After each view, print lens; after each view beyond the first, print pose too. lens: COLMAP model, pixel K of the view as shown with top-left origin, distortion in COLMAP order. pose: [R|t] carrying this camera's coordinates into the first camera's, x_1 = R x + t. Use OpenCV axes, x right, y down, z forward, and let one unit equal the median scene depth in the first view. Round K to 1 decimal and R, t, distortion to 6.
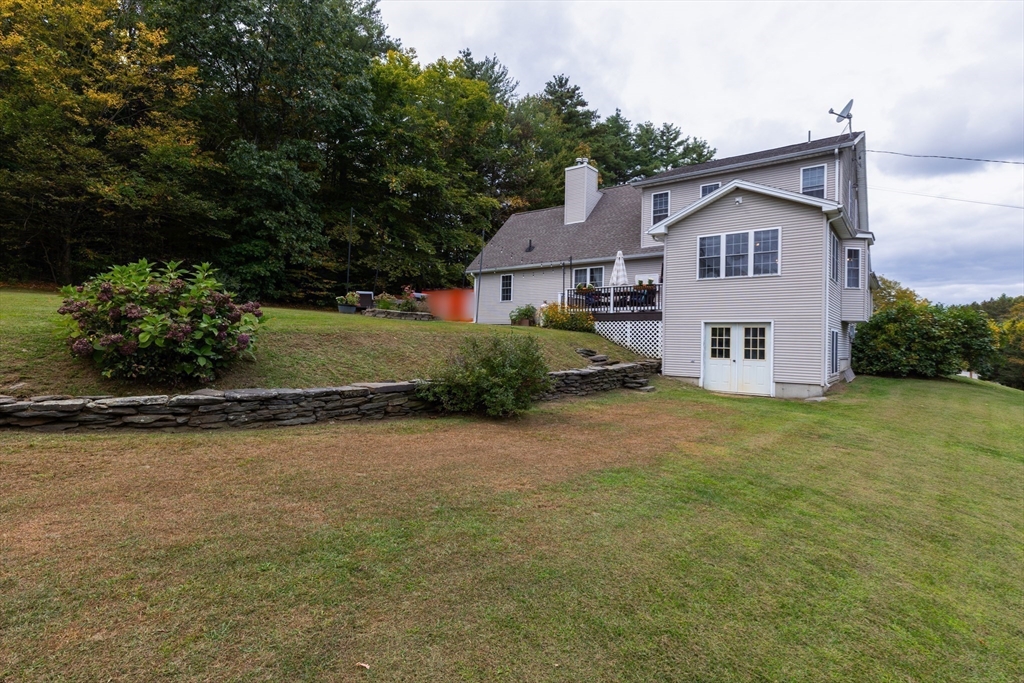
lens RADIAL K [[492.4, 0, 515.8], [0, 492.4, 321.9], [0, 0, 1]] dist [0.001255, 0.000268]
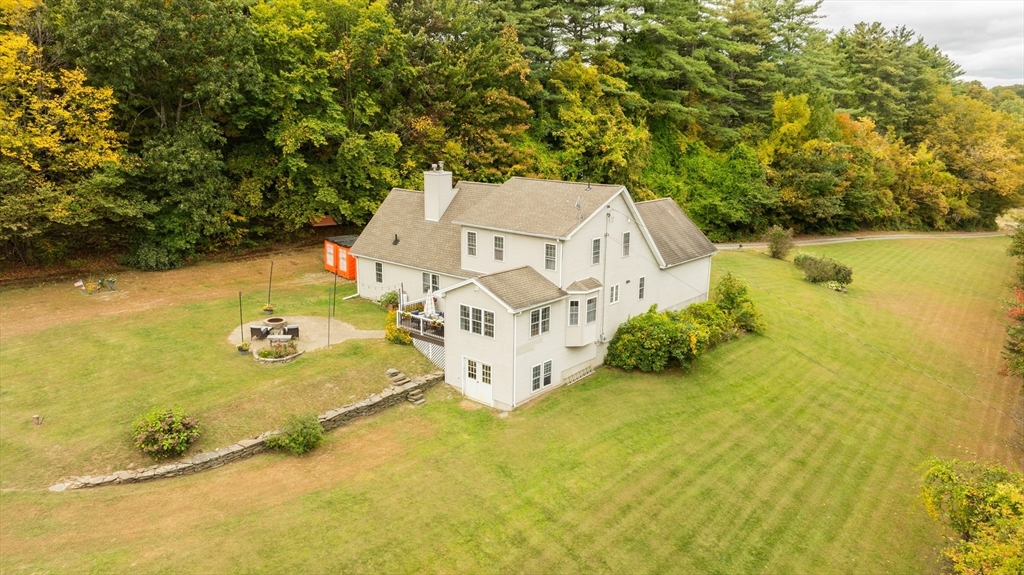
lens RADIAL K [[697.9, 0, 512.0], [0, 697.9, 287.5], [0, 0, 1]] dist [-0.033449, -0.001240]
pose [[0.999275, -0.001799, -0.038041, 0.559899], [0.012084, 0.962244, 0.271920, -0.740858], [0.036116, -0.272182, 0.961568, -0.993683]]
